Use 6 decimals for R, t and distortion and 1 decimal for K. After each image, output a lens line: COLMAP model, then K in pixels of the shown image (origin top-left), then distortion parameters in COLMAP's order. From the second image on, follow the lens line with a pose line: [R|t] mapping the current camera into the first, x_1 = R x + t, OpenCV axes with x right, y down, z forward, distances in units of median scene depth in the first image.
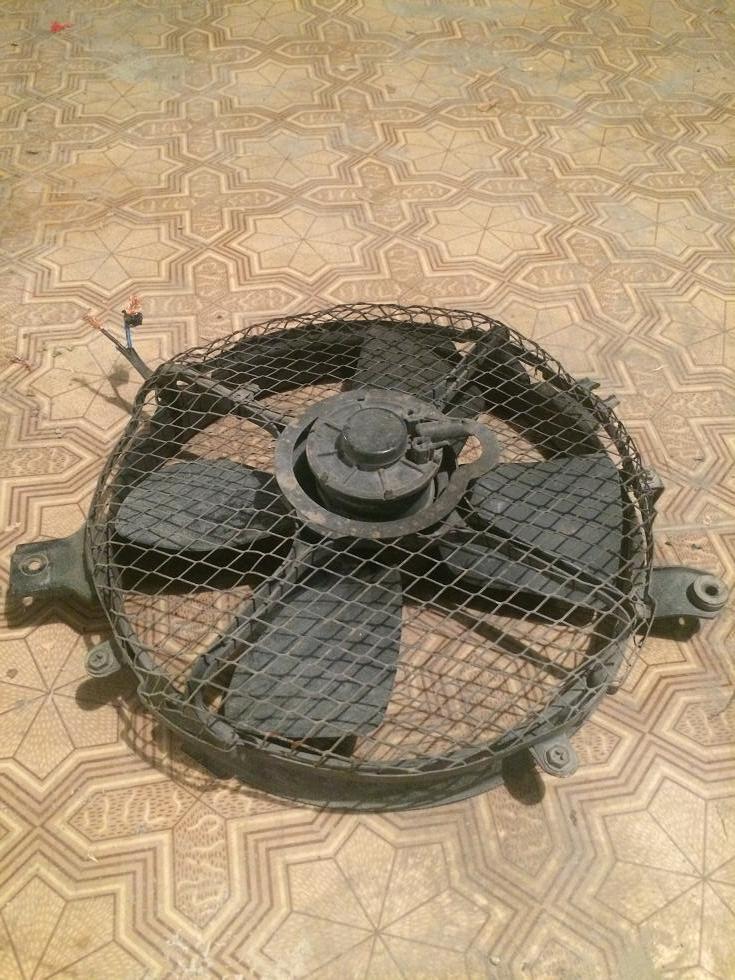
lens RADIAL K [[841.3, 0, 365.5], [0, 841.3, 493.0], [0, 0, 1]] dist [0.074188, -0.124787]
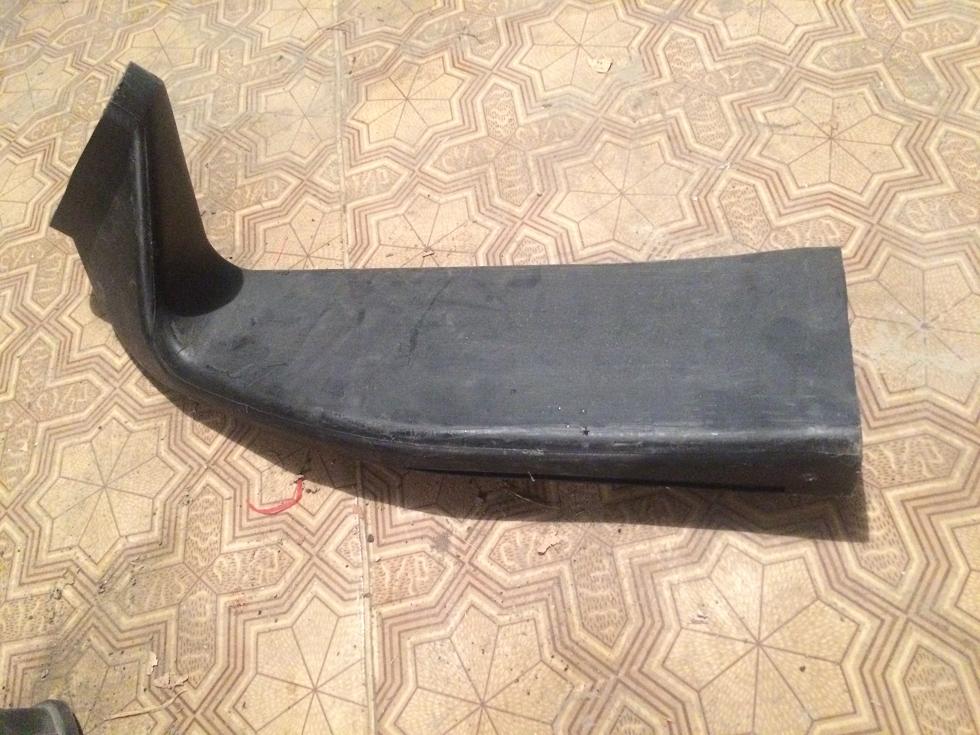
lens RADIAL K [[841.3, 0, 491.9], [0, 841.3, 366.3], [0, 0, 1]] dist [0.074188, -0.124787]
pose [[0.002891, -0.870318, 0.492482, -0.914360], [0.906913, 0.209770, 0.365383, -0.168922], [-0.421307, 0.445582, 0.789910, 0.032878]]
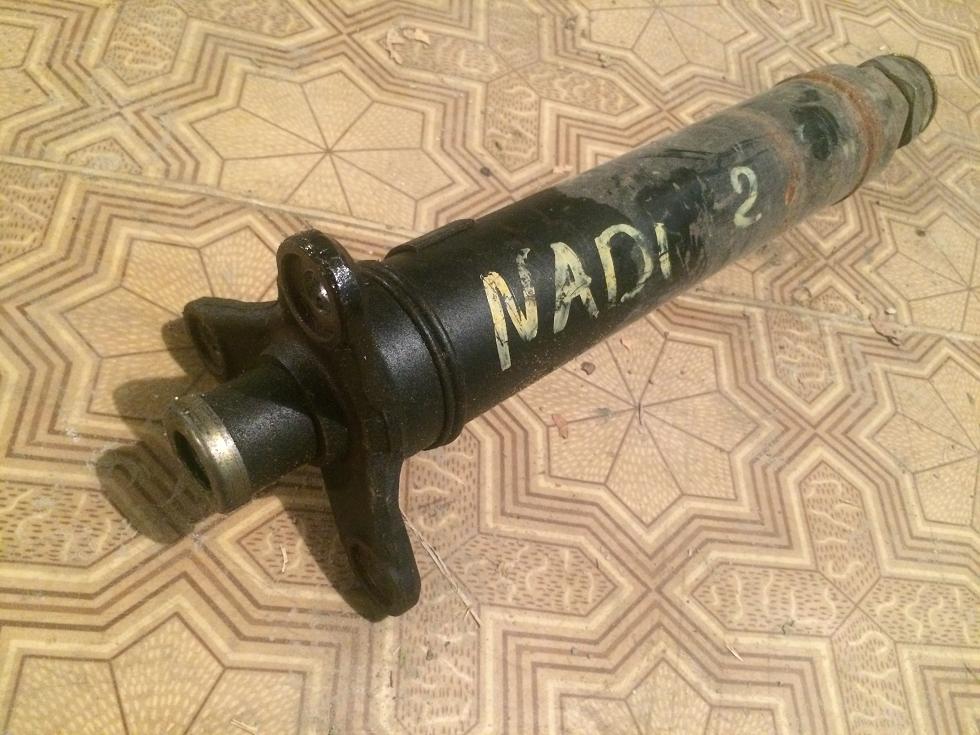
lens RADIAL K [[841.3, 0, 489.5], [0, 841.3, 375.0], [0, 0, 1]] dist [0.074188, -0.124787]
pose [[0.954195, 0.266314, 0.136339, -0.648498], [-0.282230, 0.952455, 0.114785, 0.175162], [-0.099288, -0.148006, 0.983990, 0.337331]]
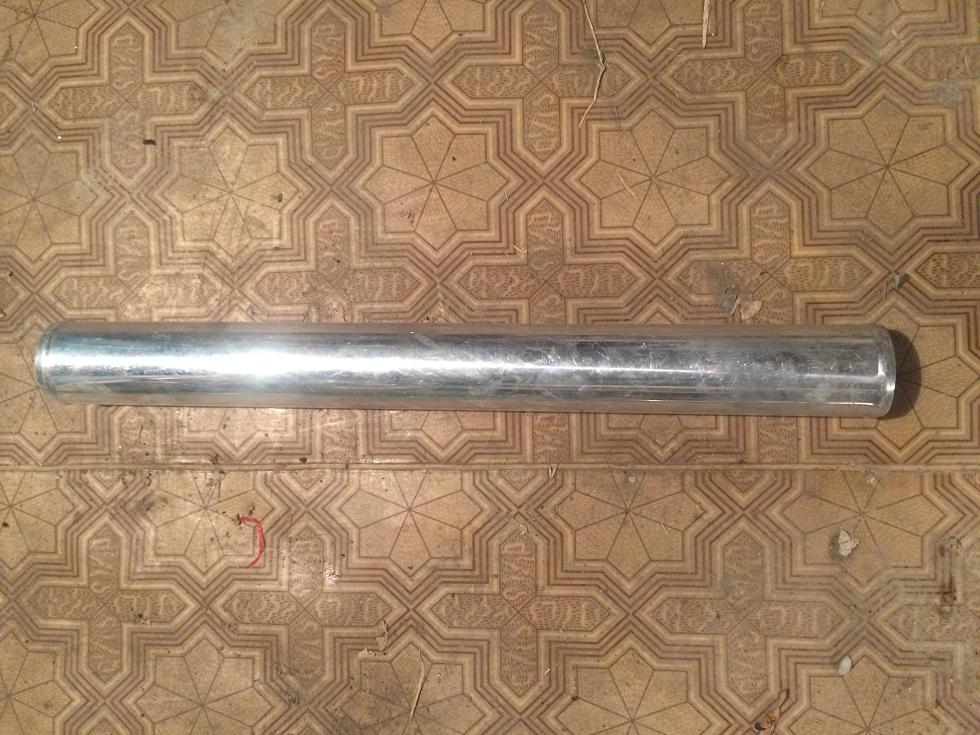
lens RADIAL K [[841.3, 0, 489.7], [0, 841.3, 368.8], [0, 0, 1]] dist [0.074188, -0.124787]
pose [[-0.985378, -0.132745, 0.106817, -0.994476], [0.170381, -0.771697, 0.612743, -0.556391], [0.001092, 0.621983, 0.783030, -0.092956]]
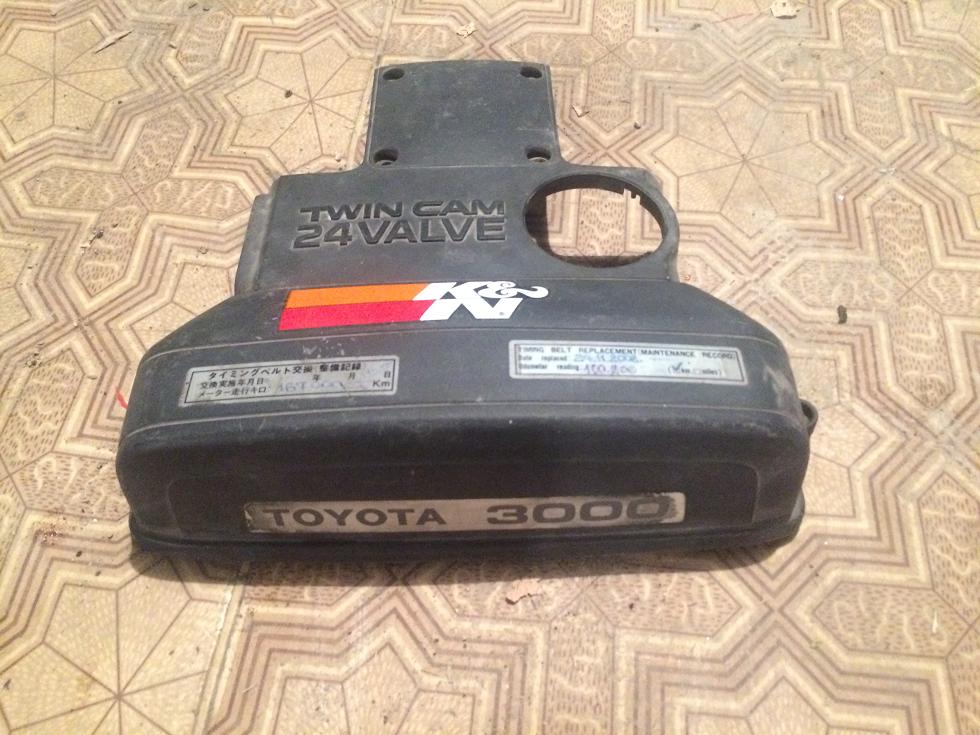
lens RADIAL K [[841.3, 0, 491.8], [0, 841.3, 367.7], [0, 0, 1]] dist [0.074188, -0.124787]
pose [[0.250095, -0.837047, 0.486625, -0.778019], [0.763455, 0.479593, 0.432583, -0.091276], [-0.595474, 0.263330, 0.758991, 0.375216]]
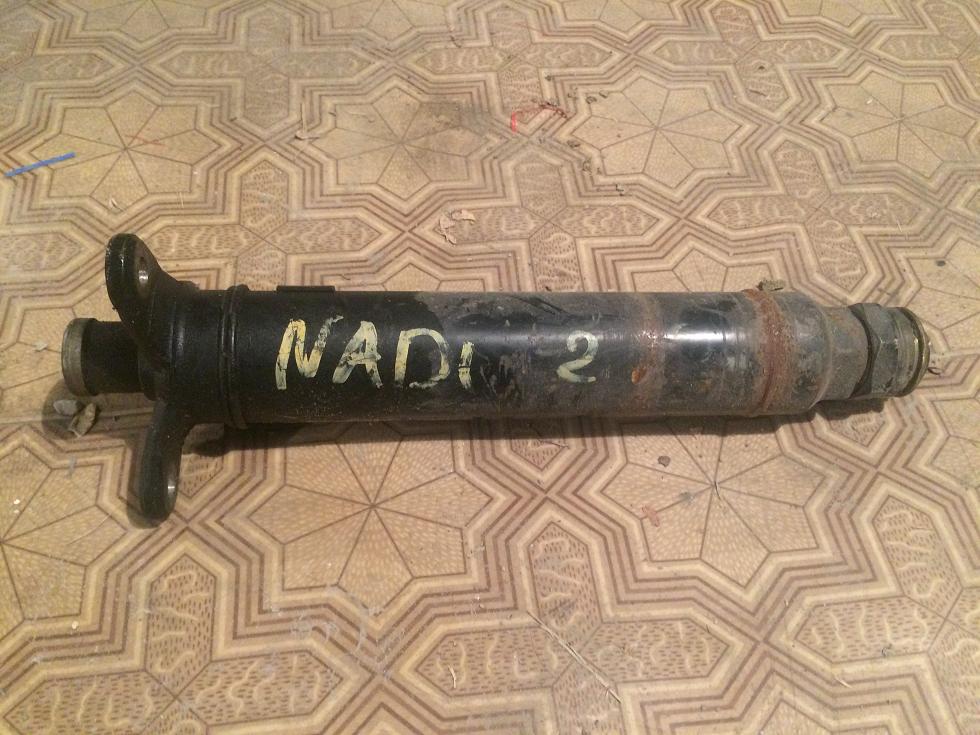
lens RADIAL K [[841.3, 0, 493.9], [0, 841.3, 375.2], [0, 0, 1]] dist [0.074188, -0.124787]
pose [[0.998863, 0.047472, 0.004434, -0.650946], [-0.047662, 0.996667, 0.066212, 0.087522], [-0.001276, -0.066348, 0.997796, 0.183614]]
